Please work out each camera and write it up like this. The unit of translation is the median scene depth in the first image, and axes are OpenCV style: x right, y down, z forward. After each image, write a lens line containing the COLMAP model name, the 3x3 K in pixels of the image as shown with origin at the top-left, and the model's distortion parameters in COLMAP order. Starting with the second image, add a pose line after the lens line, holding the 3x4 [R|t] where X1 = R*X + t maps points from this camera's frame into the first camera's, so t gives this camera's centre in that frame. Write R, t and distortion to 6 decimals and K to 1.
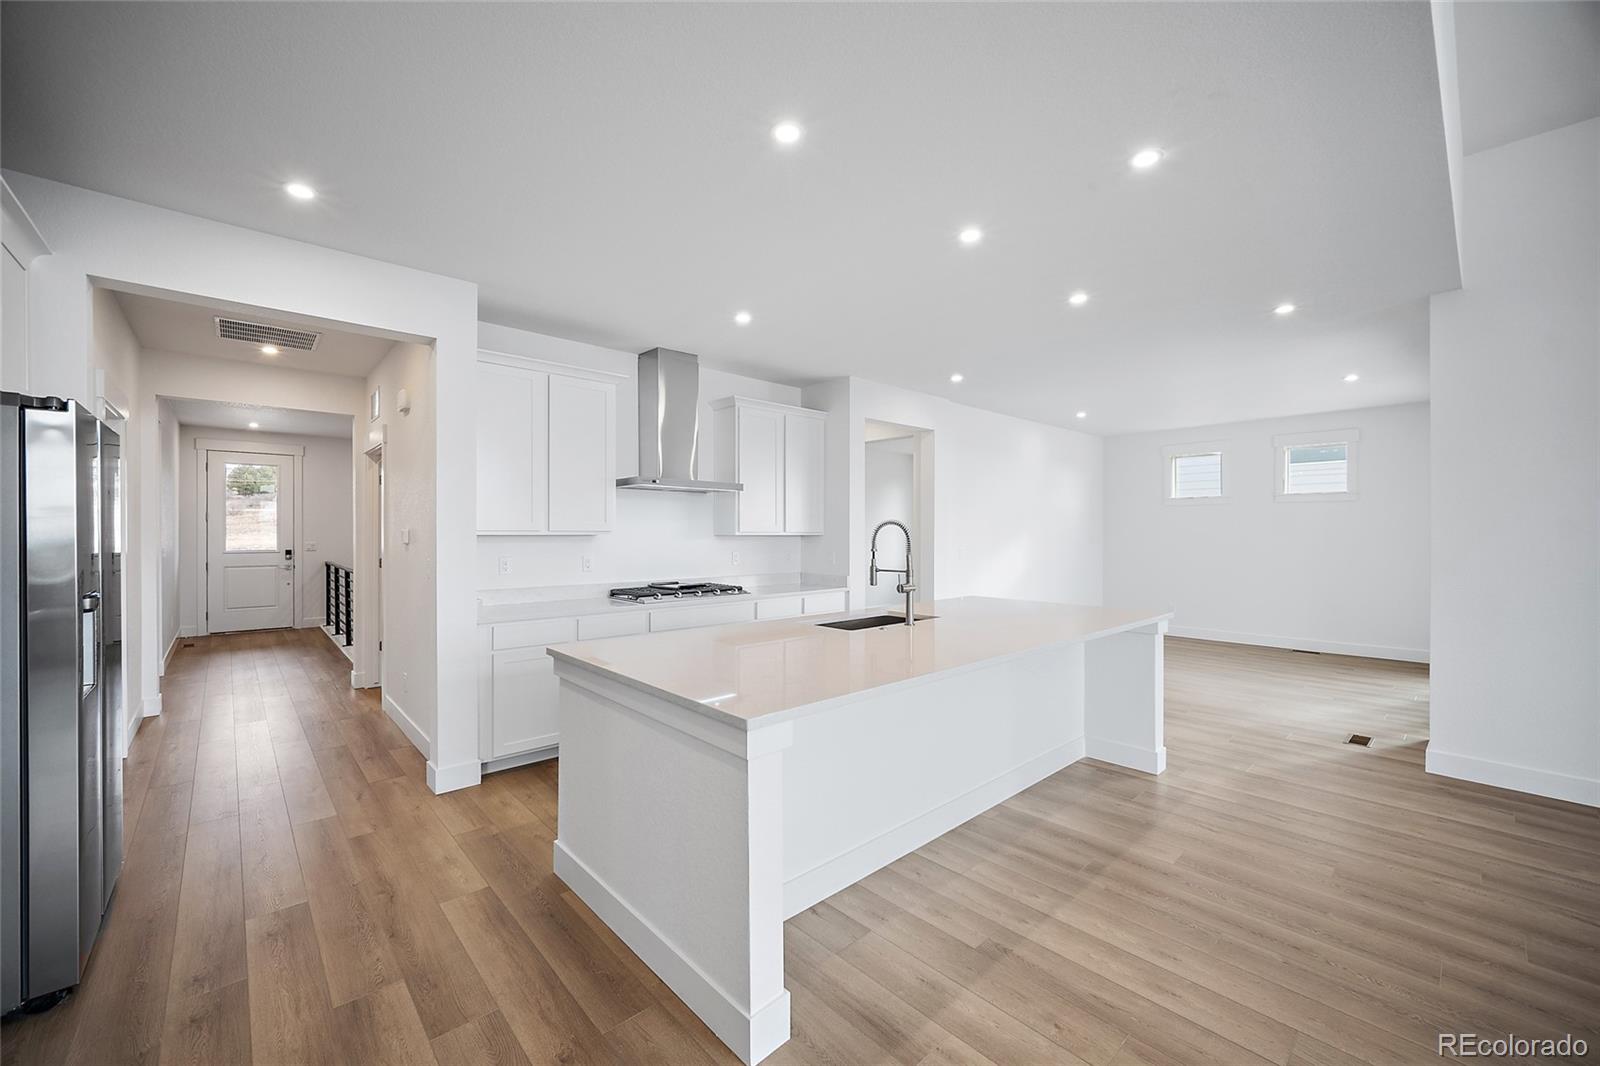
lens RADIAL K [[631.2, 0, 793.2], [0, 631.2, 533.4], [0, 0, 1]] dist [0.002335, 0.000071]
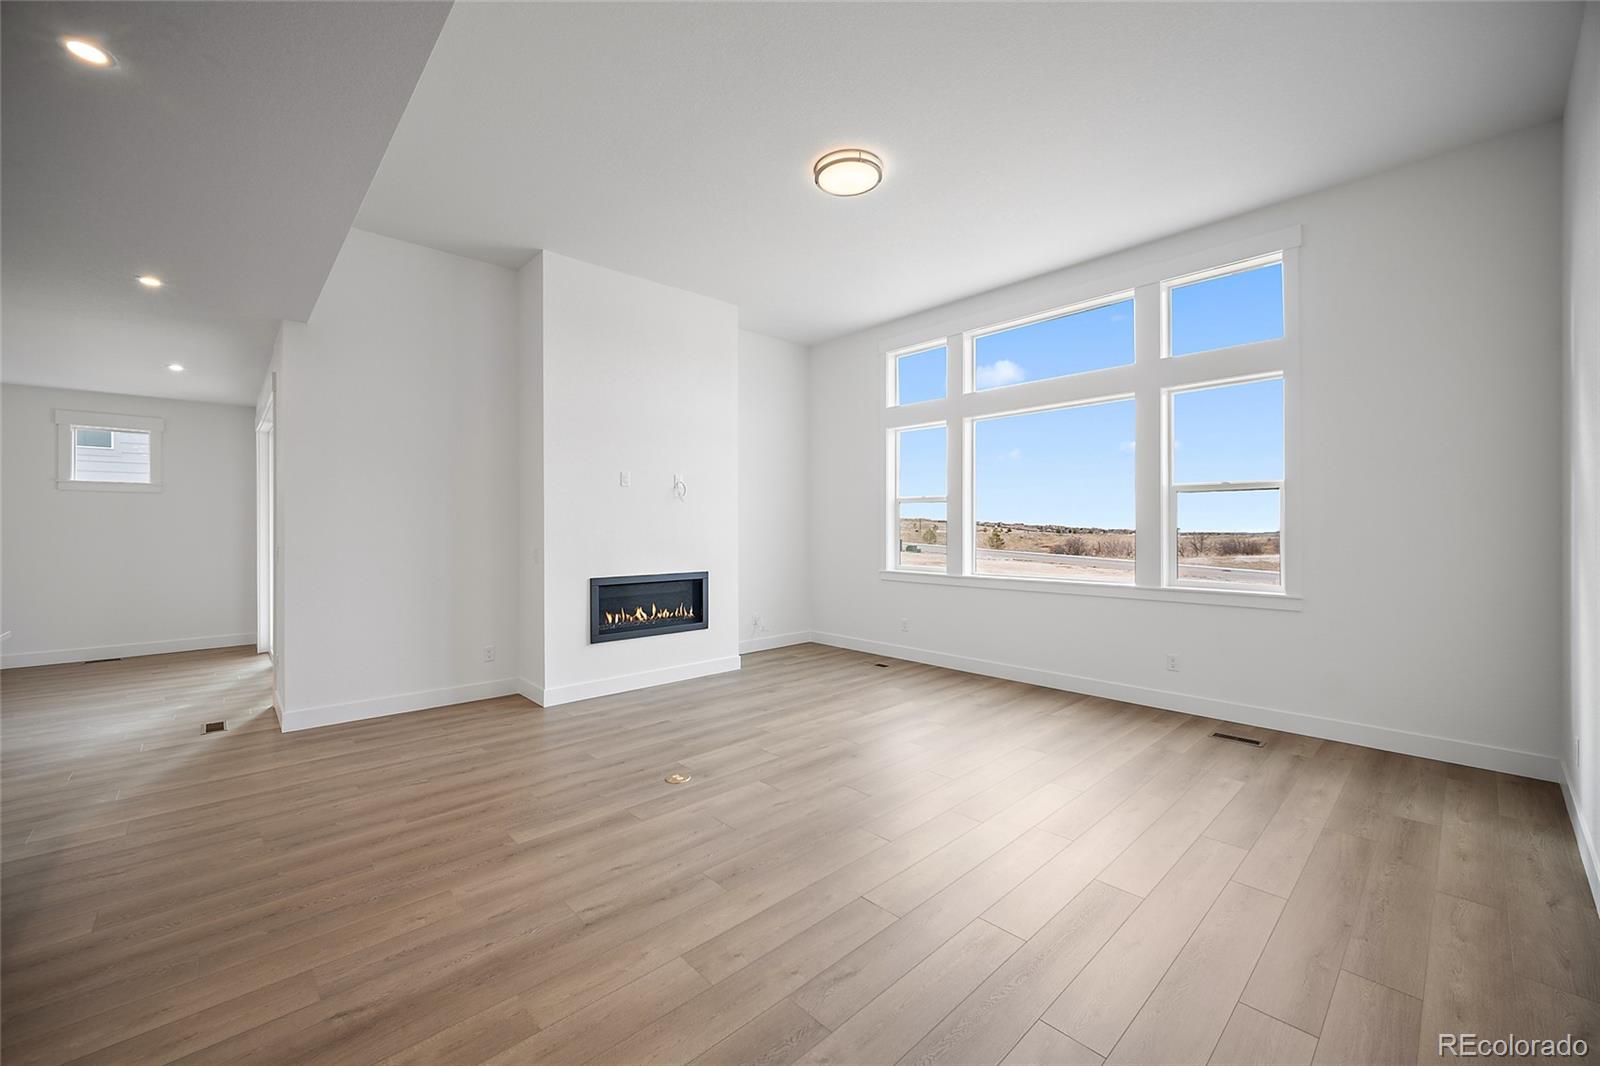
lens RADIAL K [[631.2, 0, 793.3], [0, 631.2, 529.9], [0, 0, 1]] dist [0.002335, 0.000071]
pose [[-0.013257, -0.002013, 0.999910, -0.156637], [0.000209, 0.999998, 0.002016, 0.004681], [-0.999912, 0.000236, -0.013257, 0.079866]]
